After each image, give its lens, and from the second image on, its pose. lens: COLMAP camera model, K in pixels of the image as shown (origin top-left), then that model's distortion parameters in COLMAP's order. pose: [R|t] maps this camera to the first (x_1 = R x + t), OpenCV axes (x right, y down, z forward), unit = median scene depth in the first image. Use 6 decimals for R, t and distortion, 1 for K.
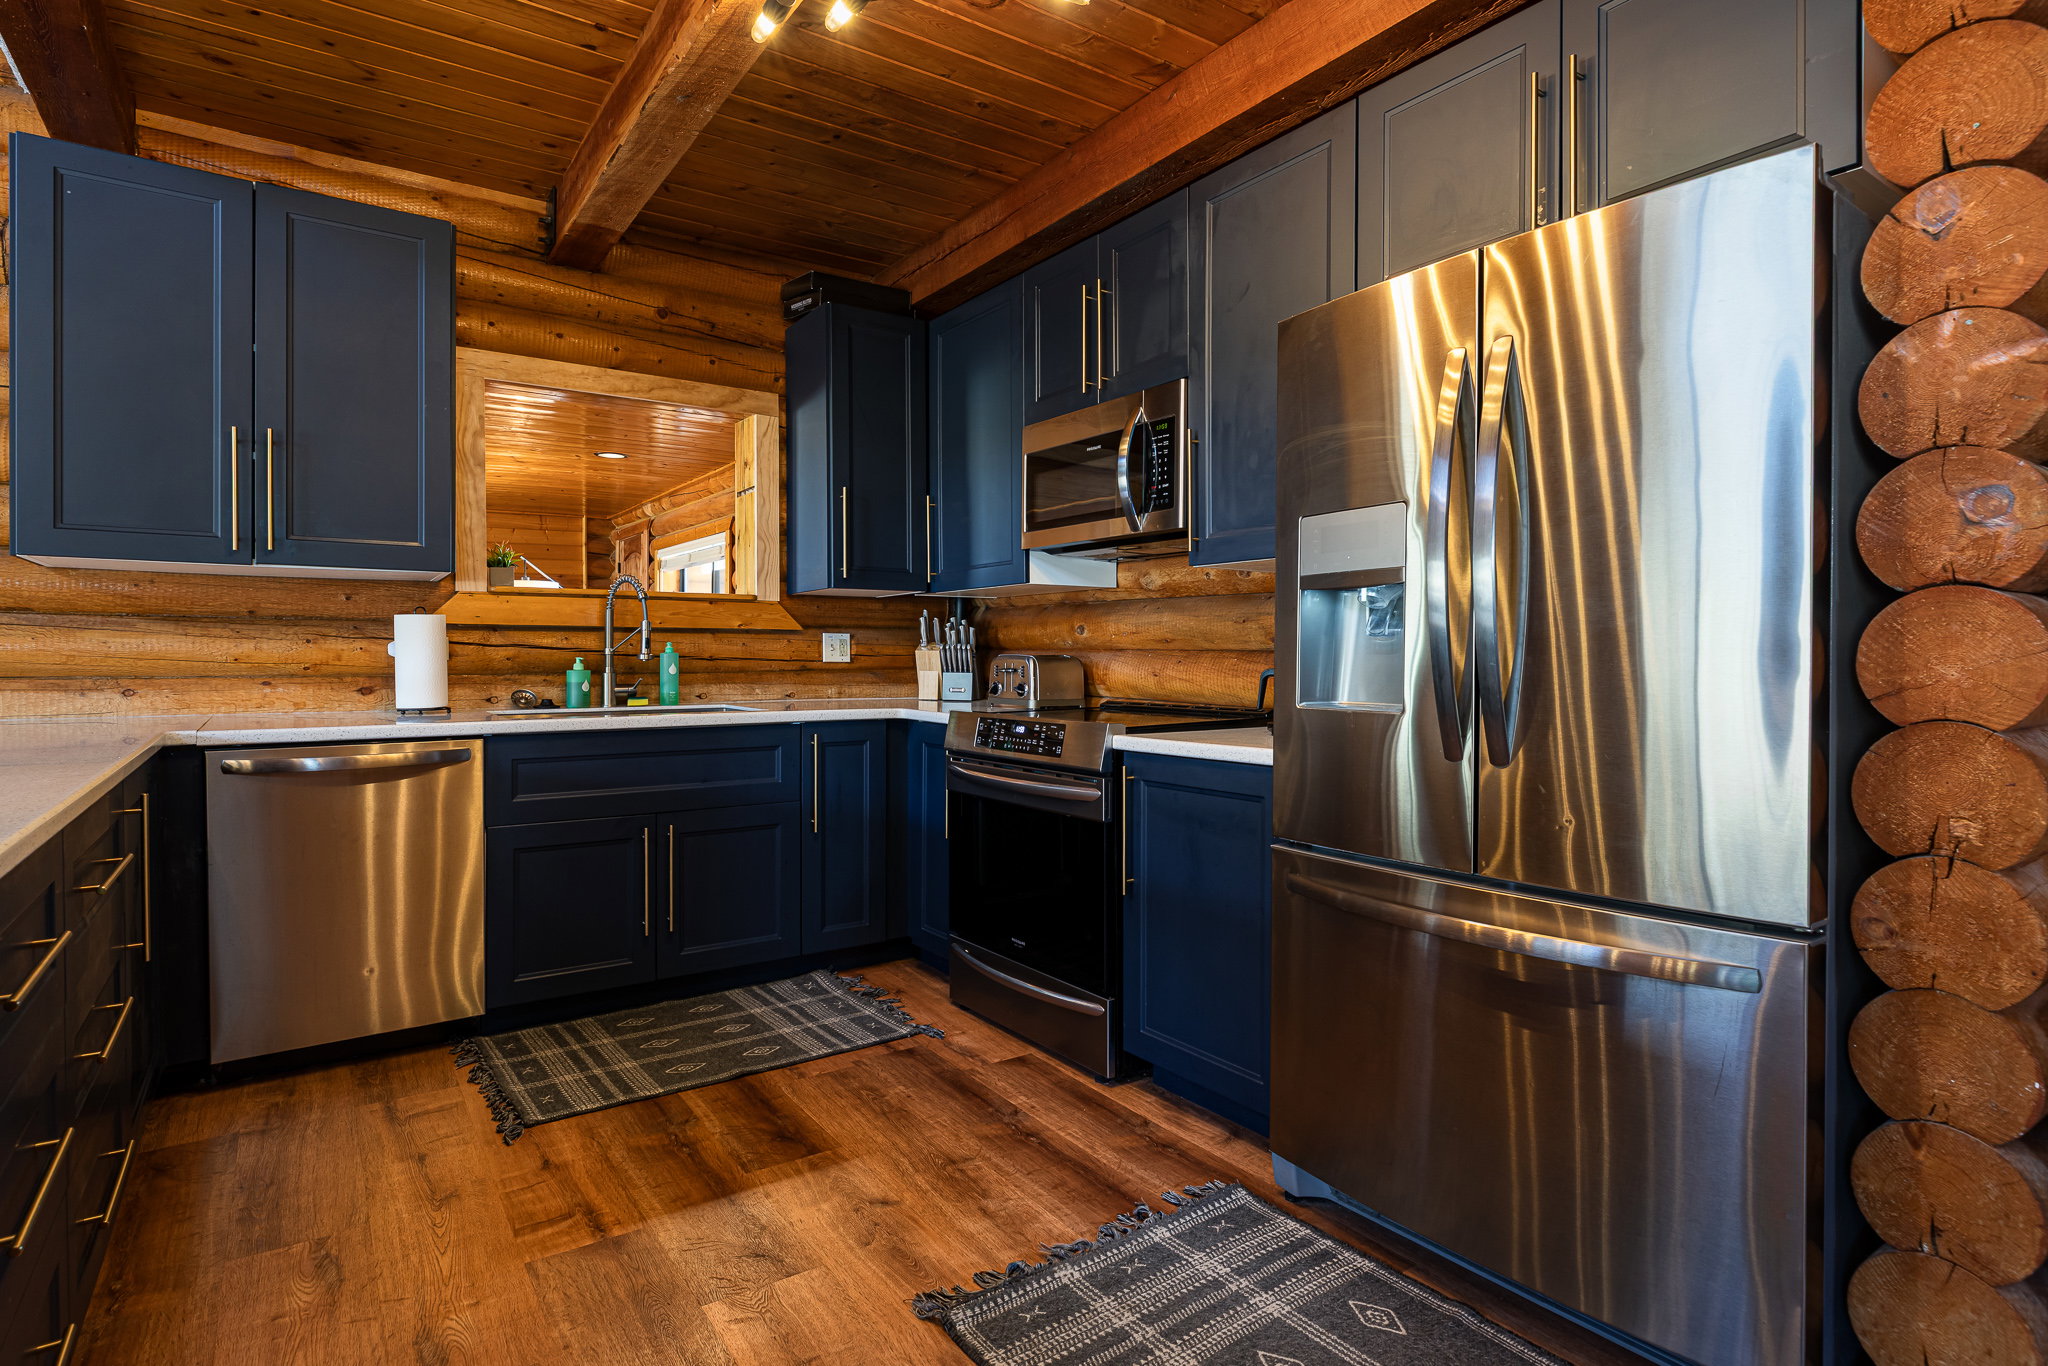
lens RADIAL K [[951.2, 0, 985.5], [0, 951.2, 664.2], [0, 0, 1]] dist [-0.000567, 0.000479]
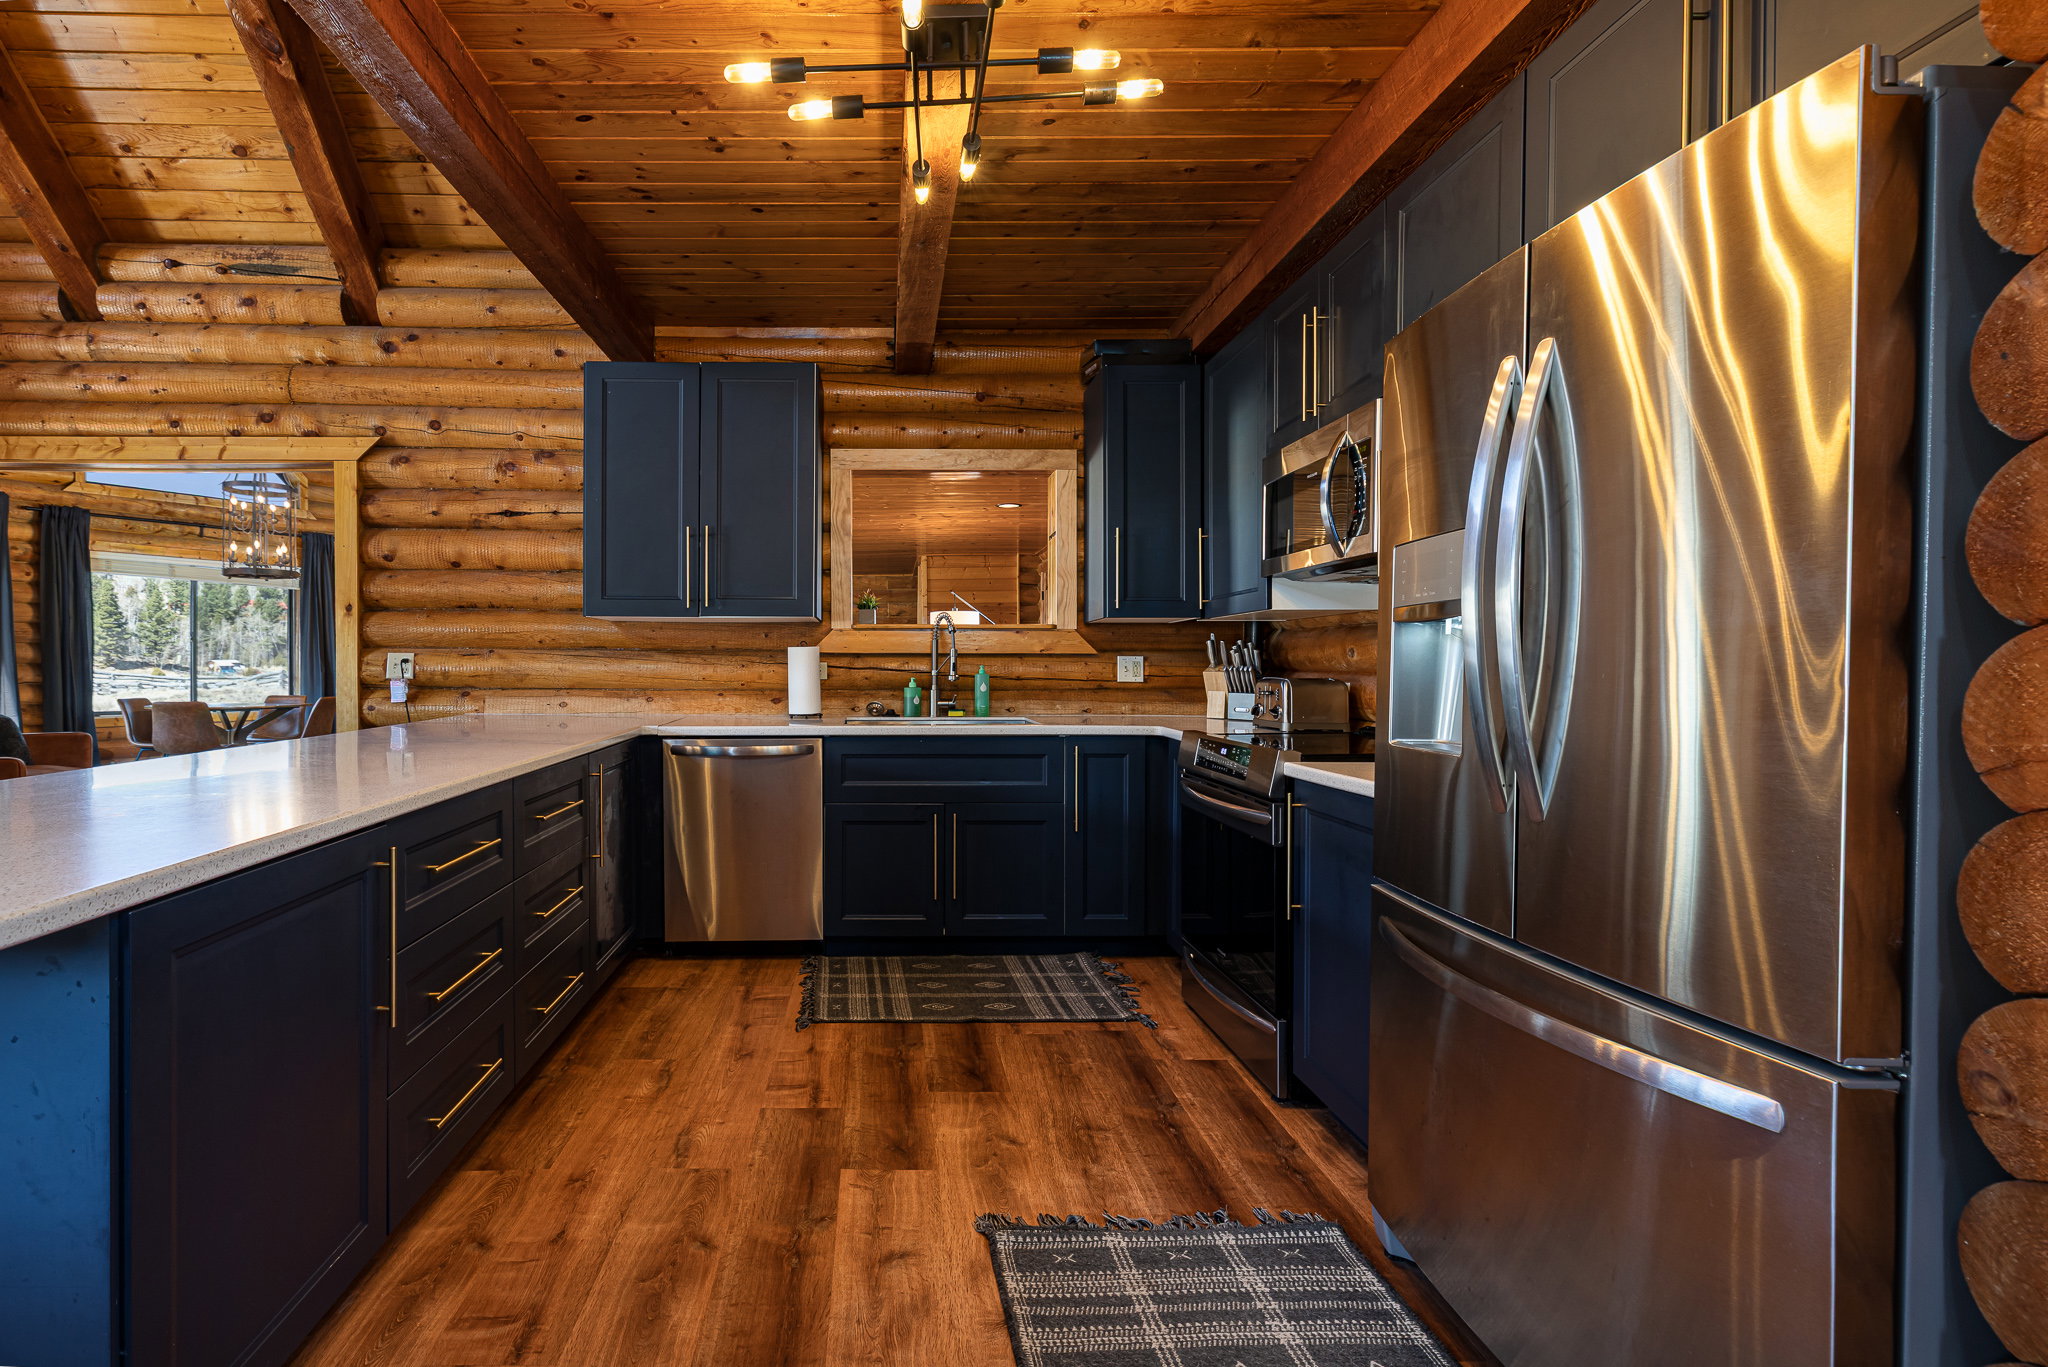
lens RADIAL K [[919.8, 0, 1006.0], [0, 919.8, 669.9], [0, 0, 1]] dist [0.007737, -0.000075]
pose [[0.856649, 0.005152, -0.515874, 0.390140], [-0.005715, 0.999984, 0.000495, -0.022911], [0.515868, 0.002524, 0.856664, -0.000306]]
